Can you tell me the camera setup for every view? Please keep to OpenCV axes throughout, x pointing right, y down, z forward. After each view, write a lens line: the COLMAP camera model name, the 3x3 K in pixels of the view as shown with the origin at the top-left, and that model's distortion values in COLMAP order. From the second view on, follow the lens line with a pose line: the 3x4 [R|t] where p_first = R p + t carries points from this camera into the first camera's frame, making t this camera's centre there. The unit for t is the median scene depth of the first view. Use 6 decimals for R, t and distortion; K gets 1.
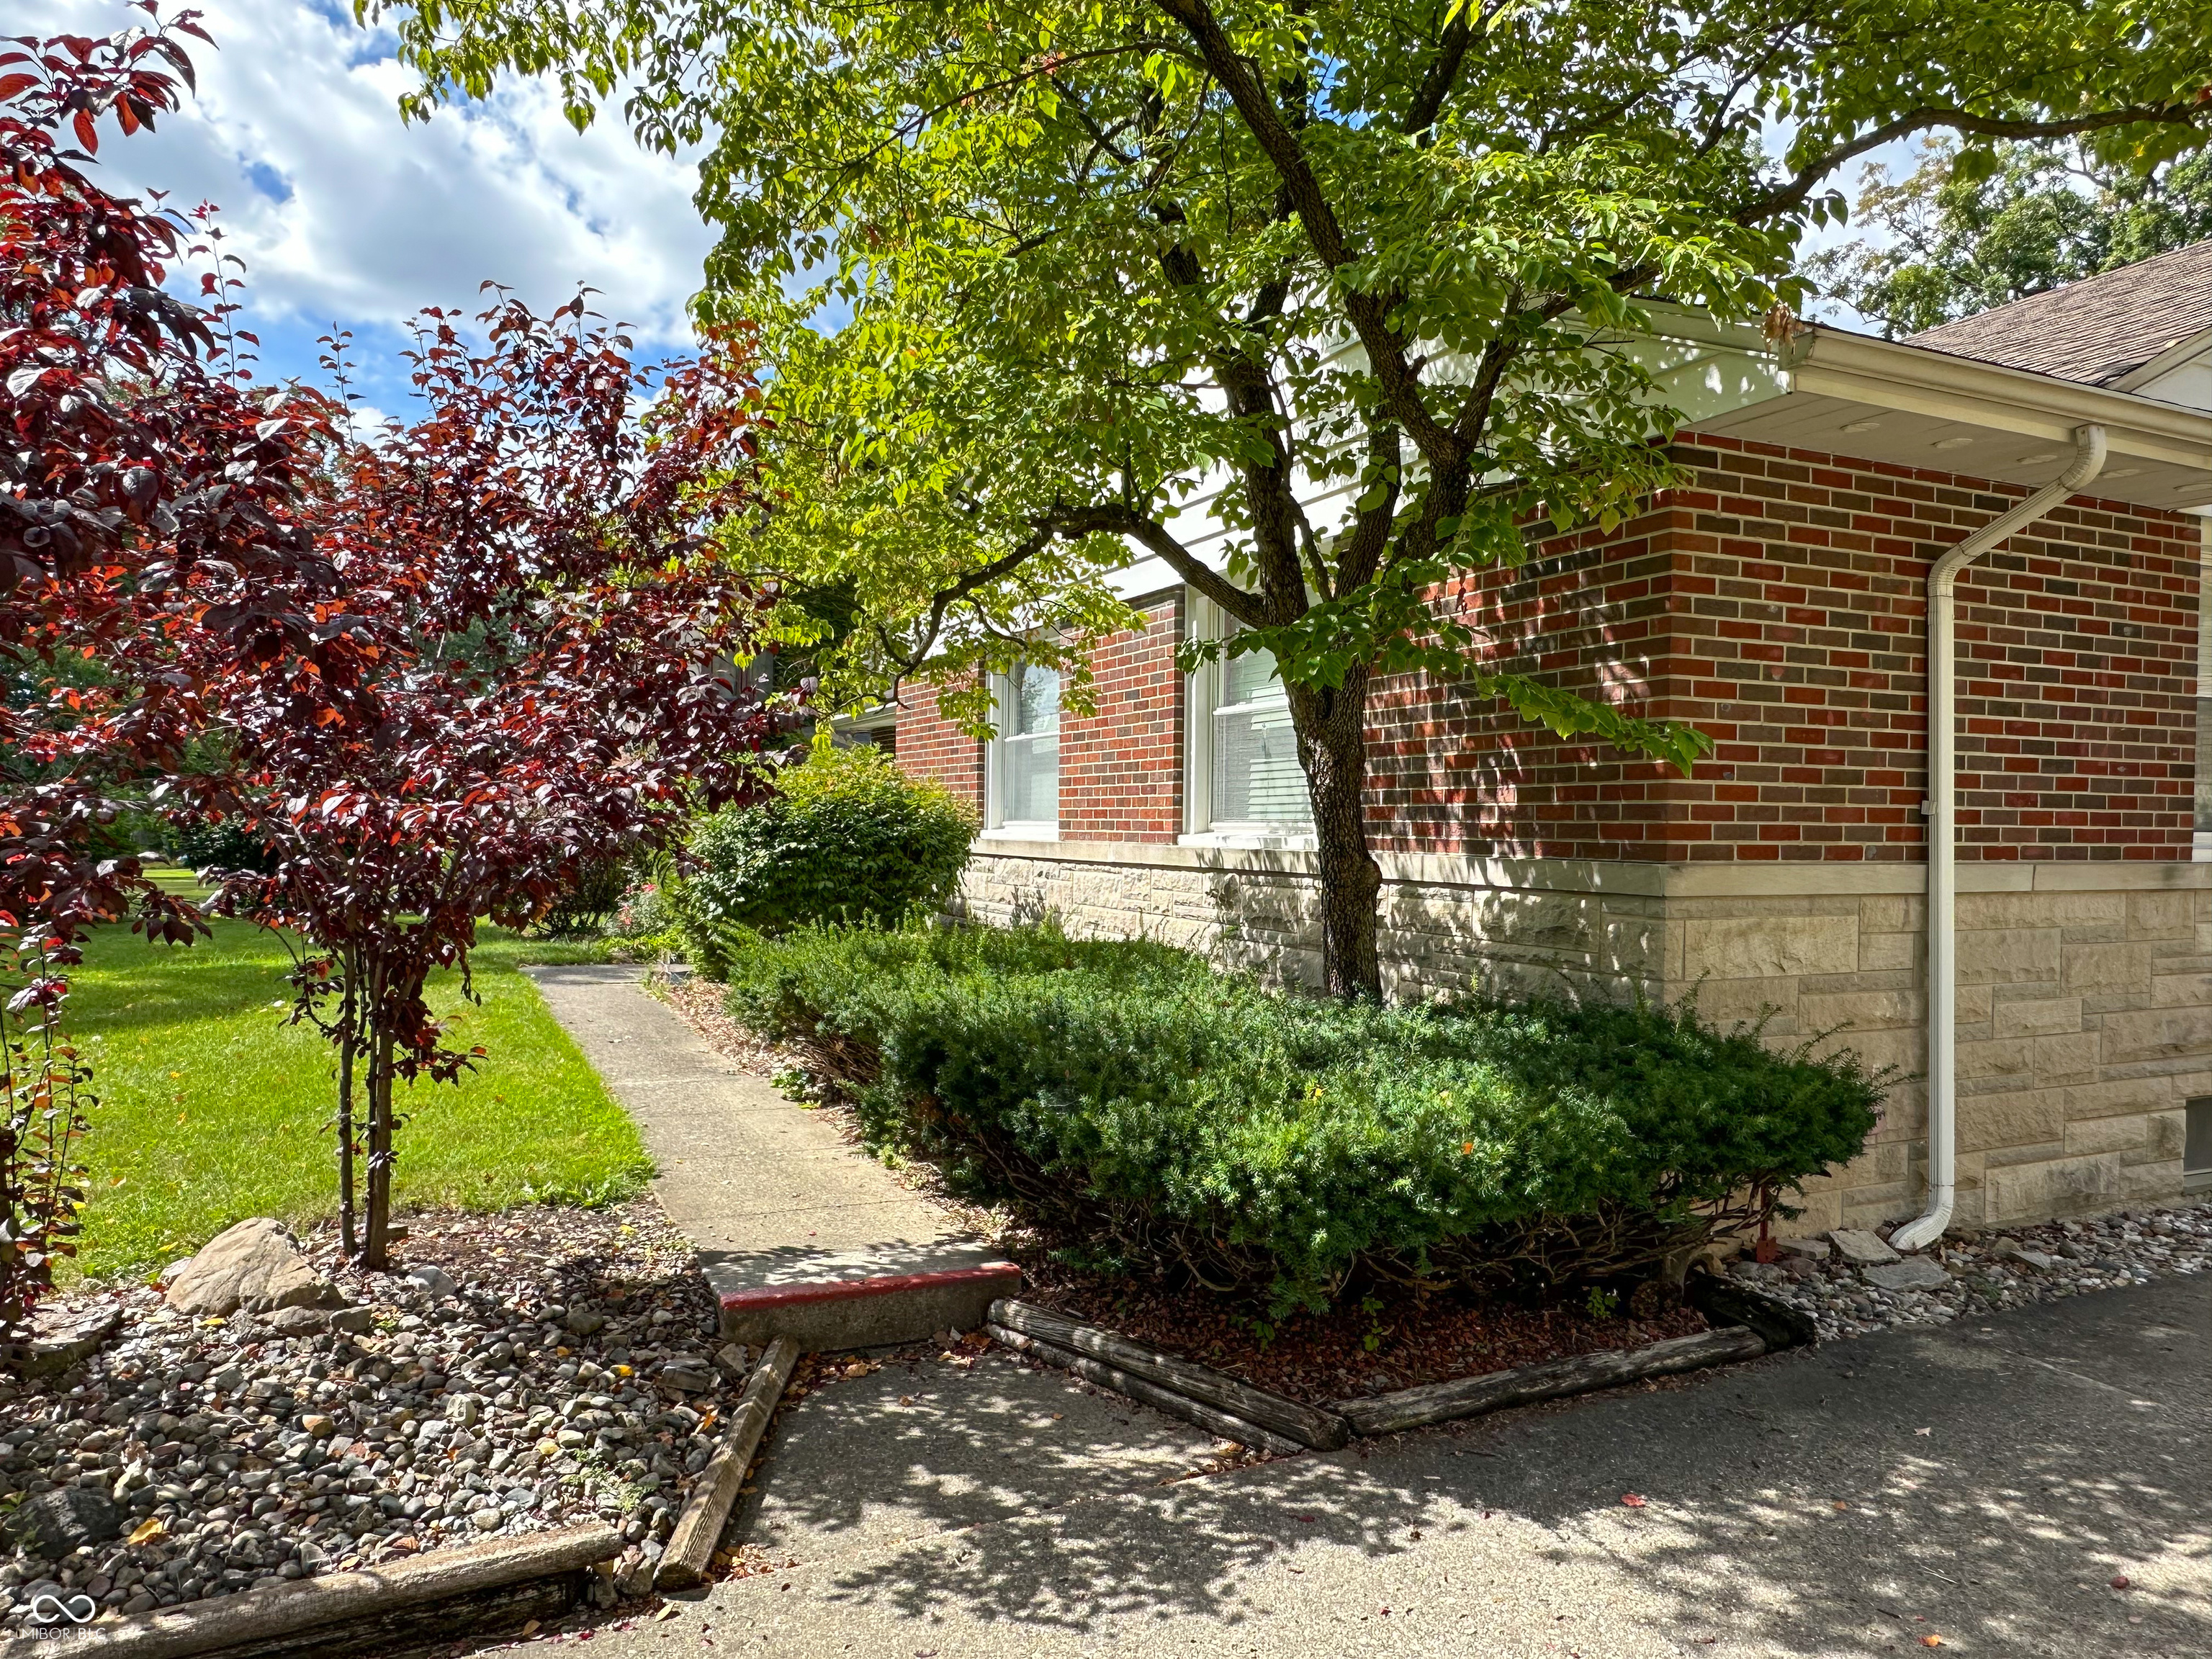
lens RADIAL K [[1485.3, 0, 1100.4], [0, 1485.3, 845.8], [0, 0, 1]] dist [-0.006742, 0.006890]
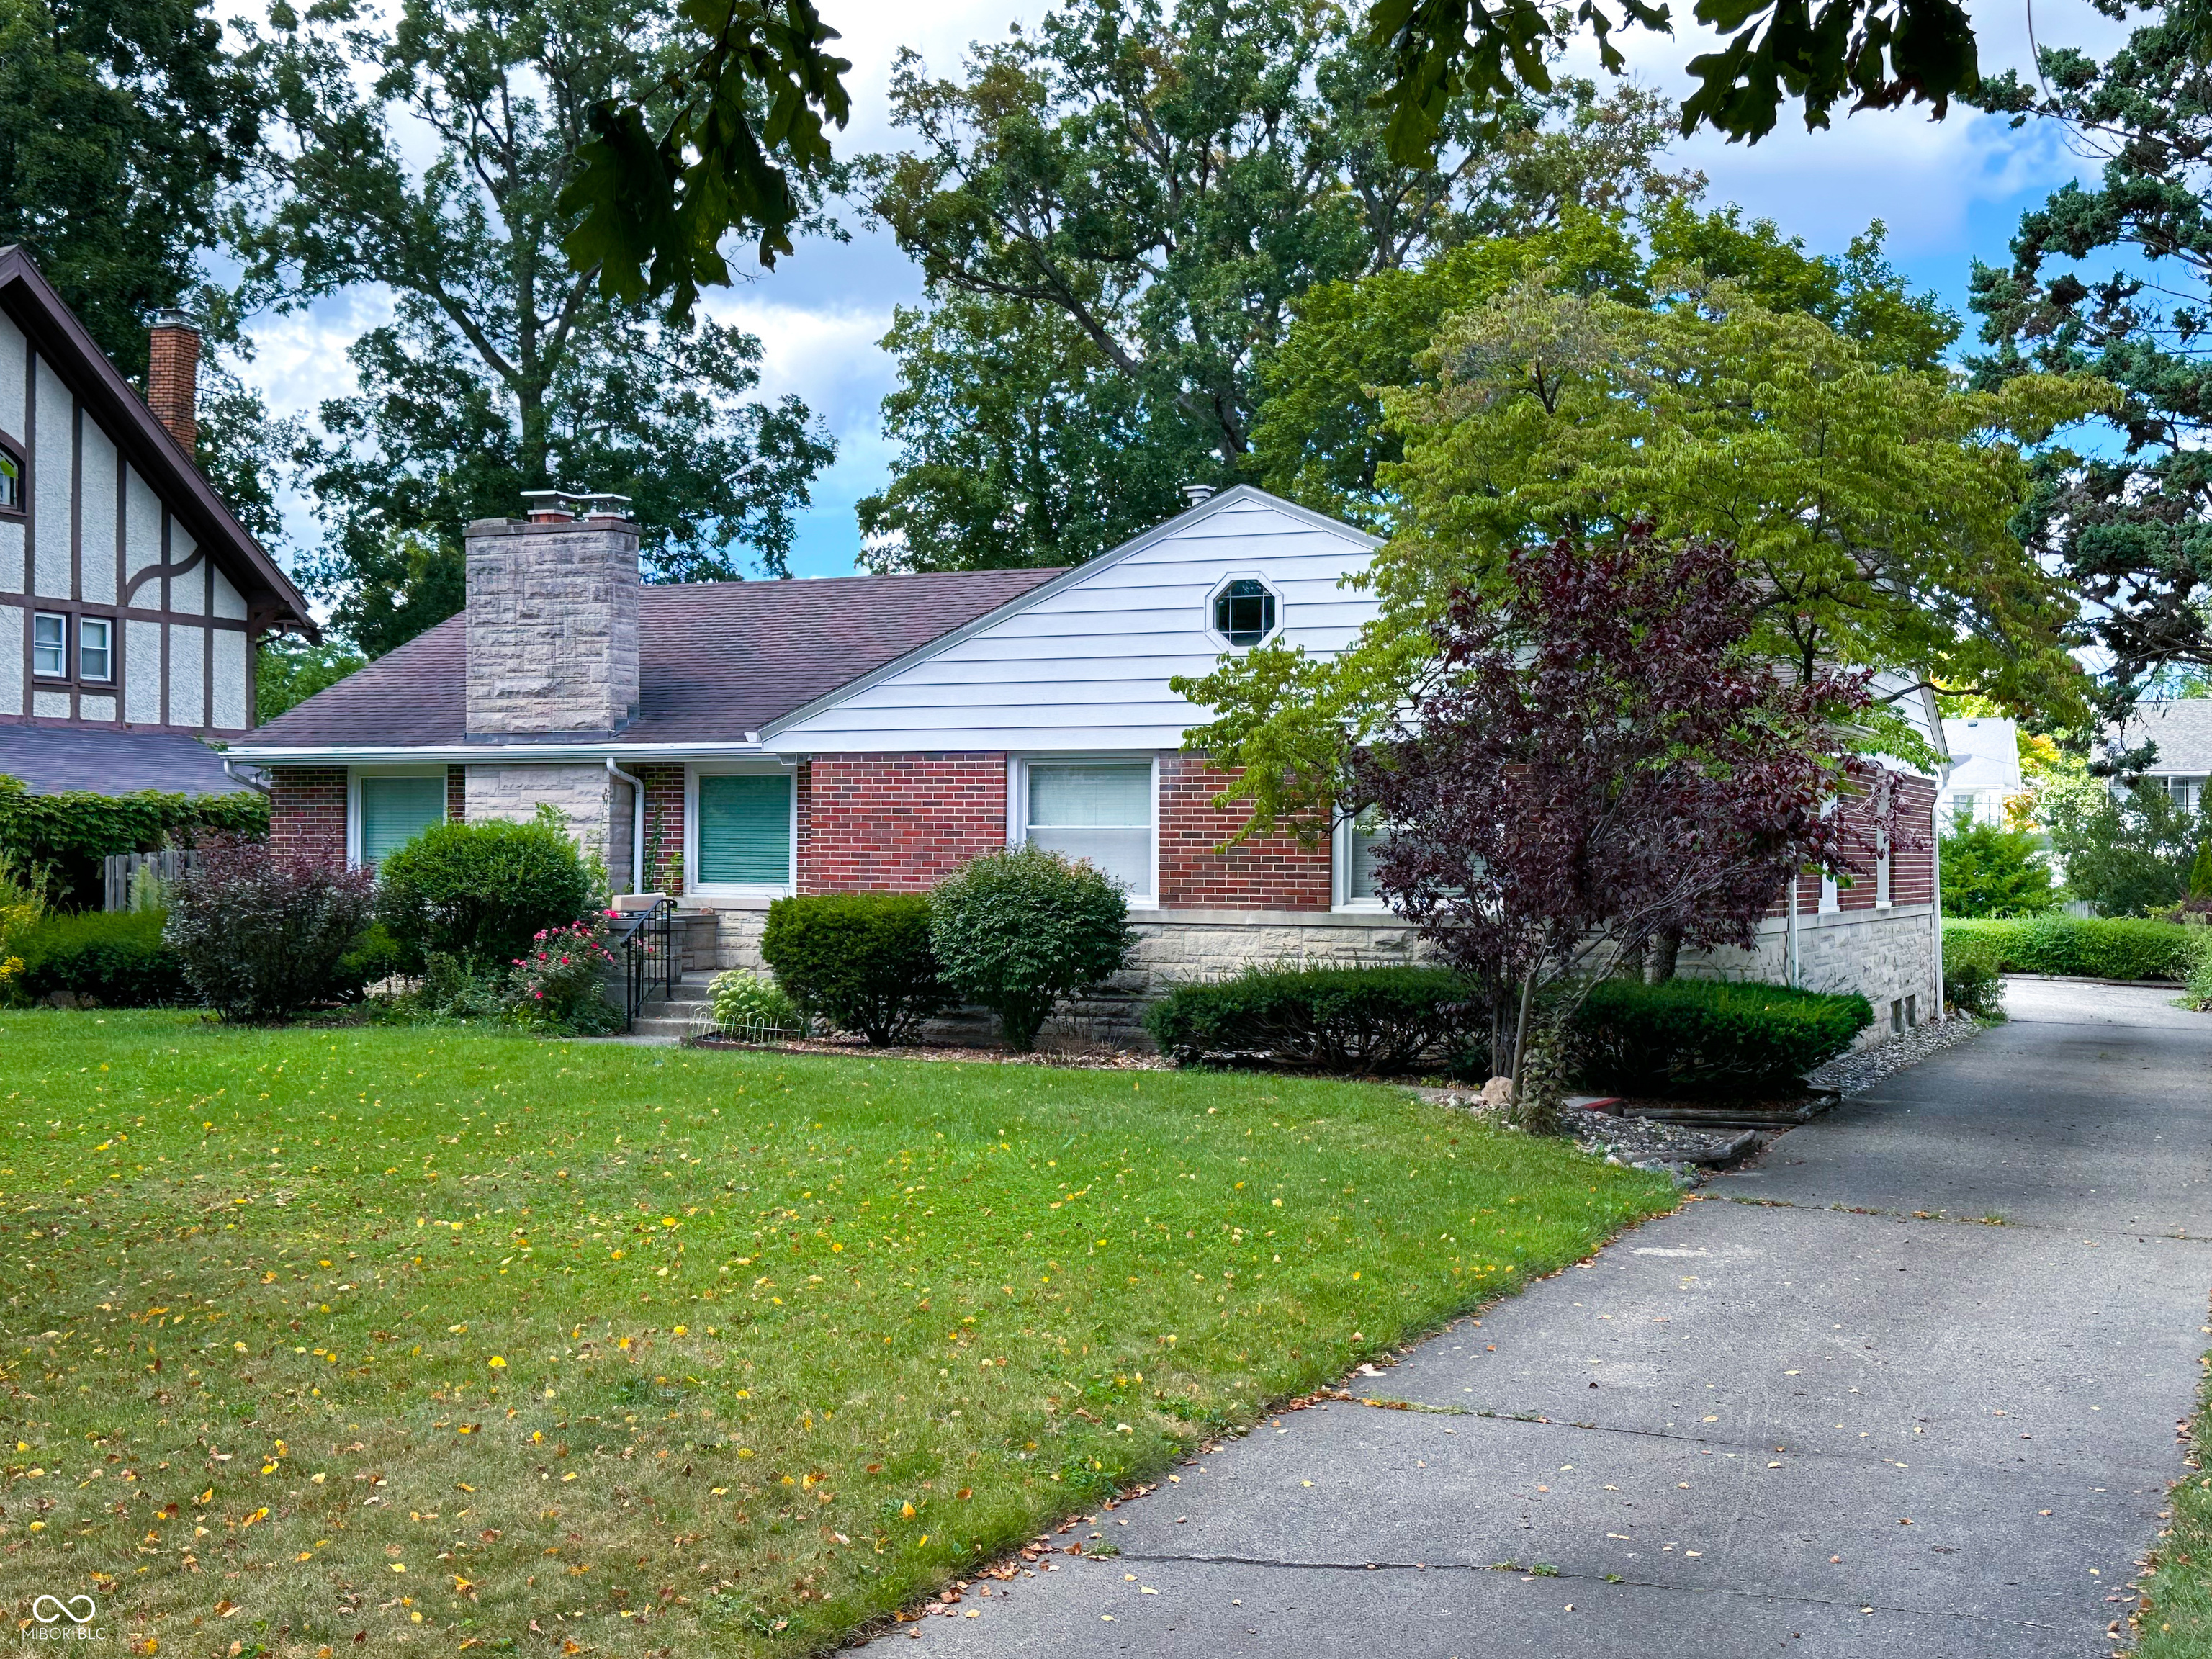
lens RADIAL K [[2565.2, 0, 1107.0], [0, 2565.2, 836.5], [0, 0, 1]] dist [0.079893, 0.000000]
pose [[0.764742, 0.000994, 0.644336, -3.157225], [0.009770, 0.999866, -0.013138, -0.080850], [-0.644263, 0.016342, 0.764630, -1.528746]]
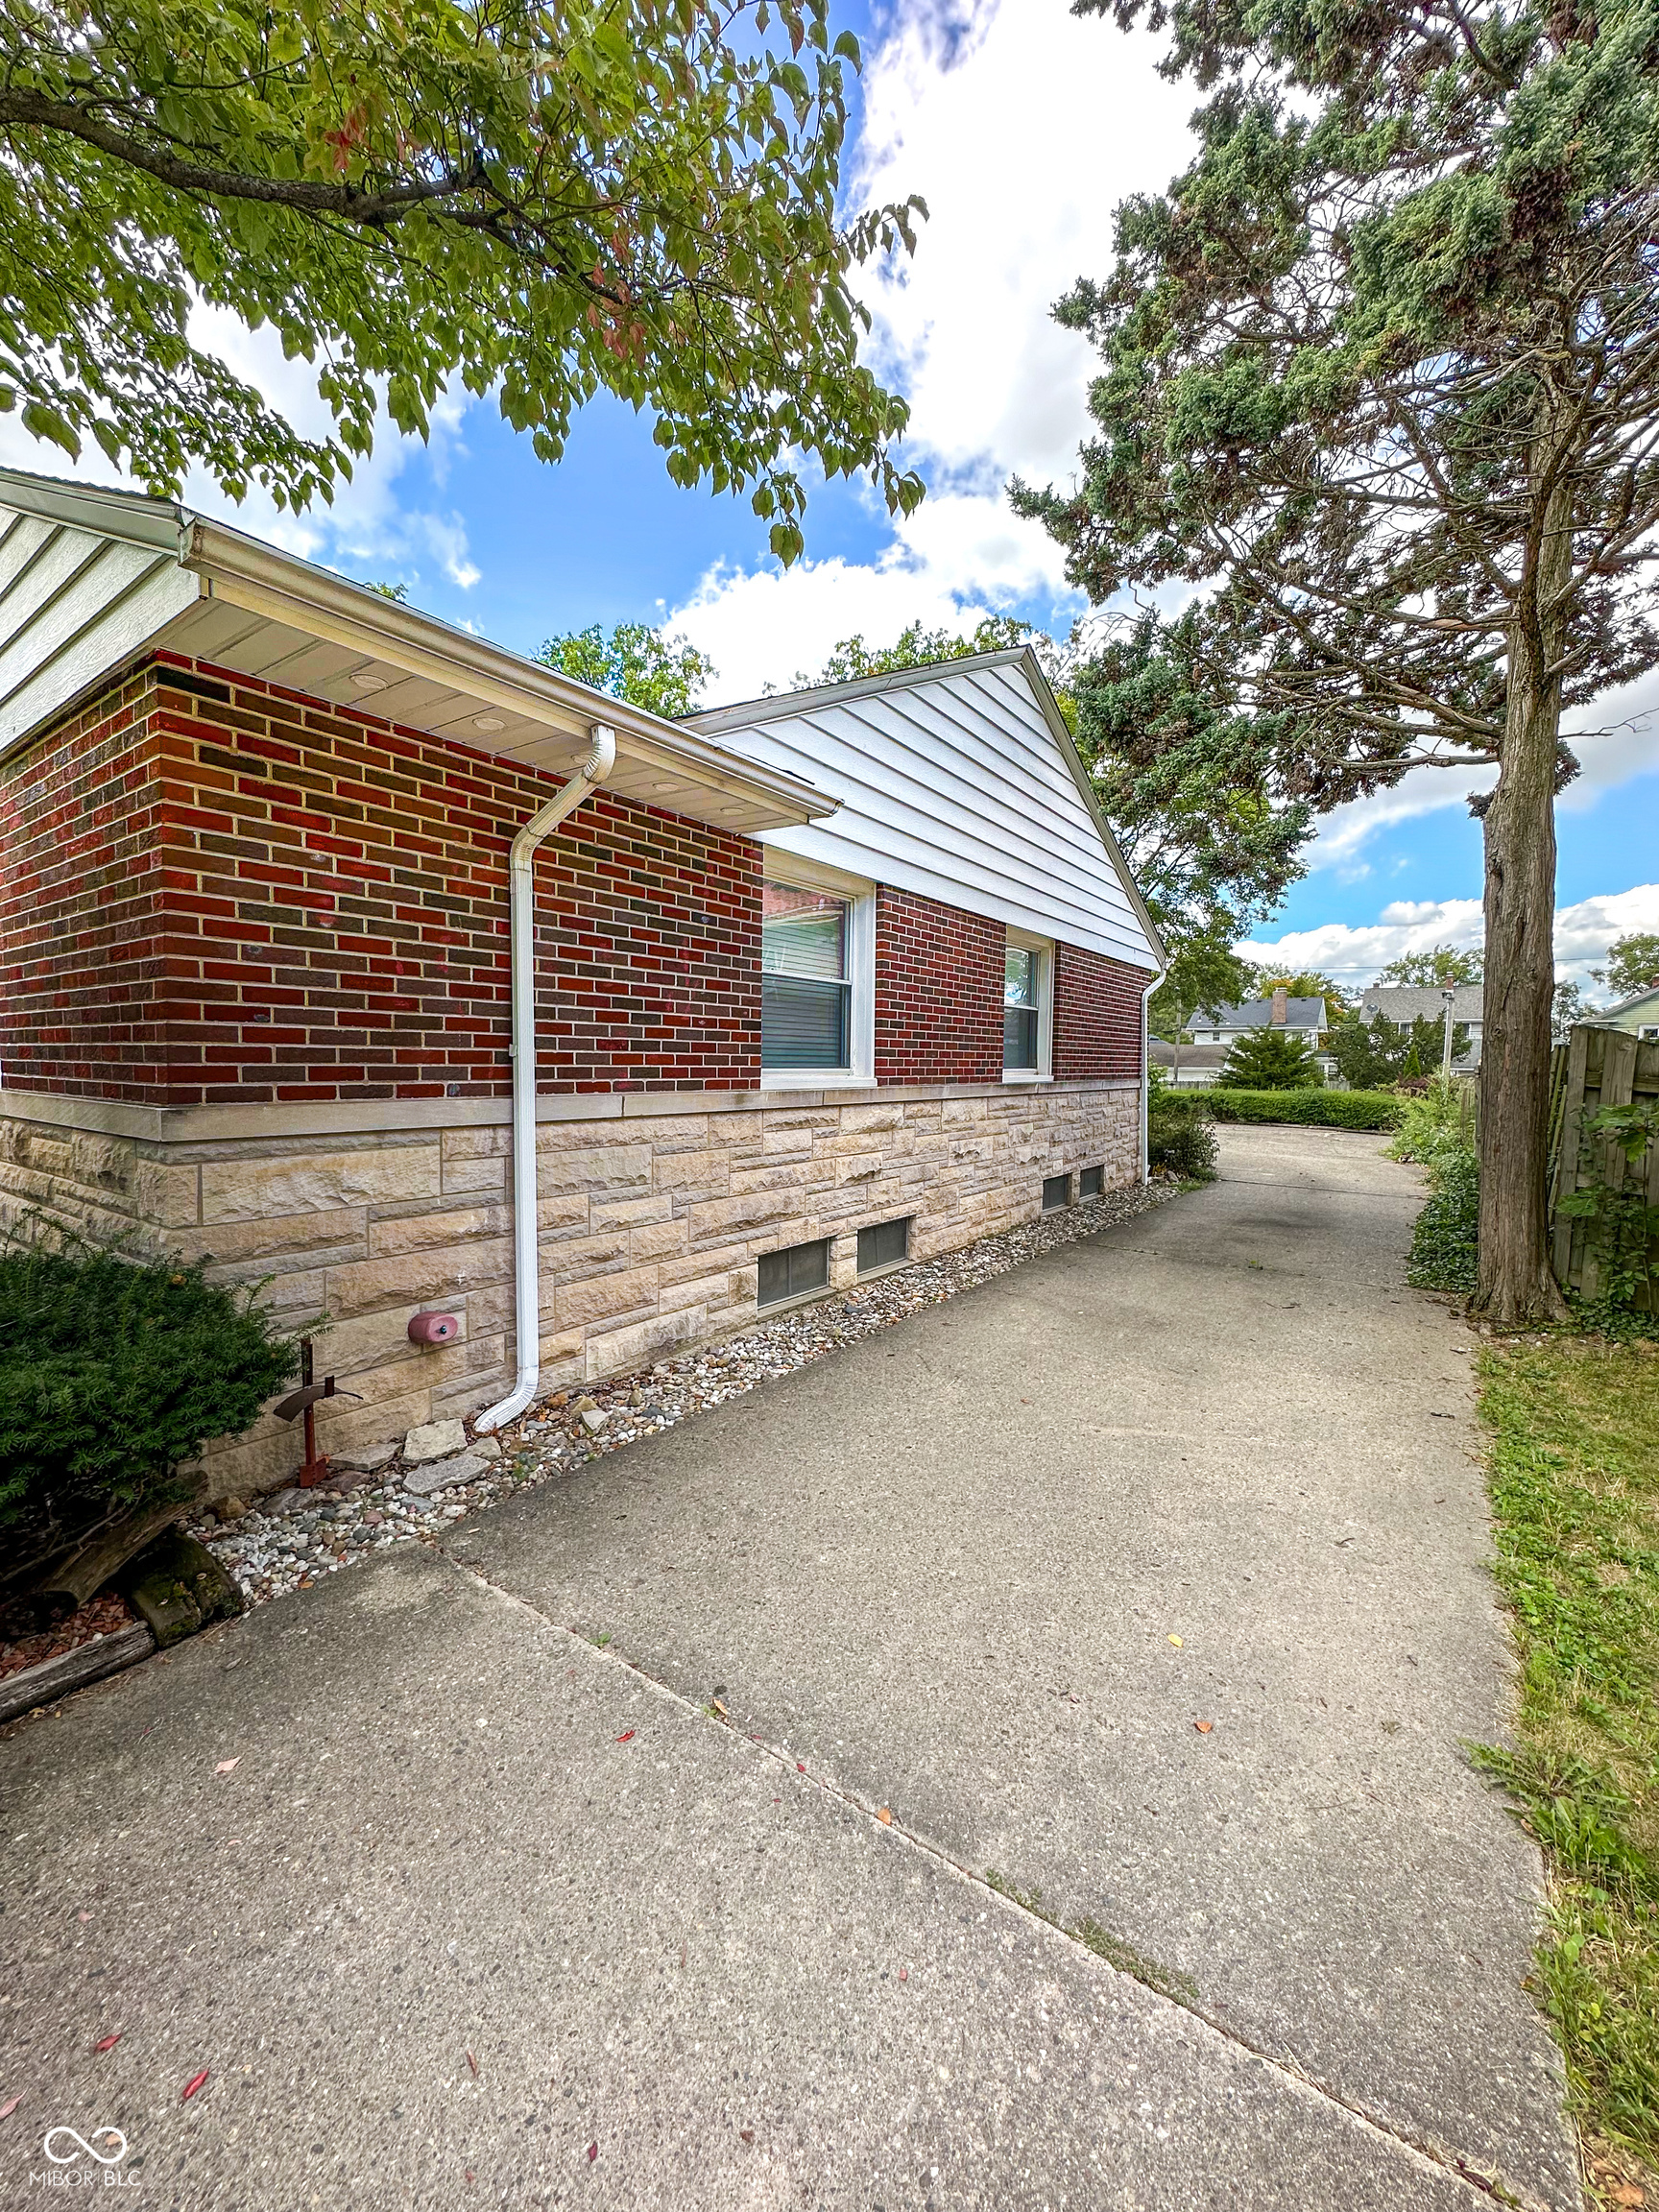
lens RADIAL K [[886.7, 0, 824.0], [0, 886.7, 1104.5], [0, 0, 1]] dist [-0.002130, -0.000178]
pose [[0.872831, -0.023153, 0.487474, 0.489307], [0.004231, 0.999195, 0.039881, -0.011382], [-0.488005, -0.032747, 0.872226, 0.301597]]
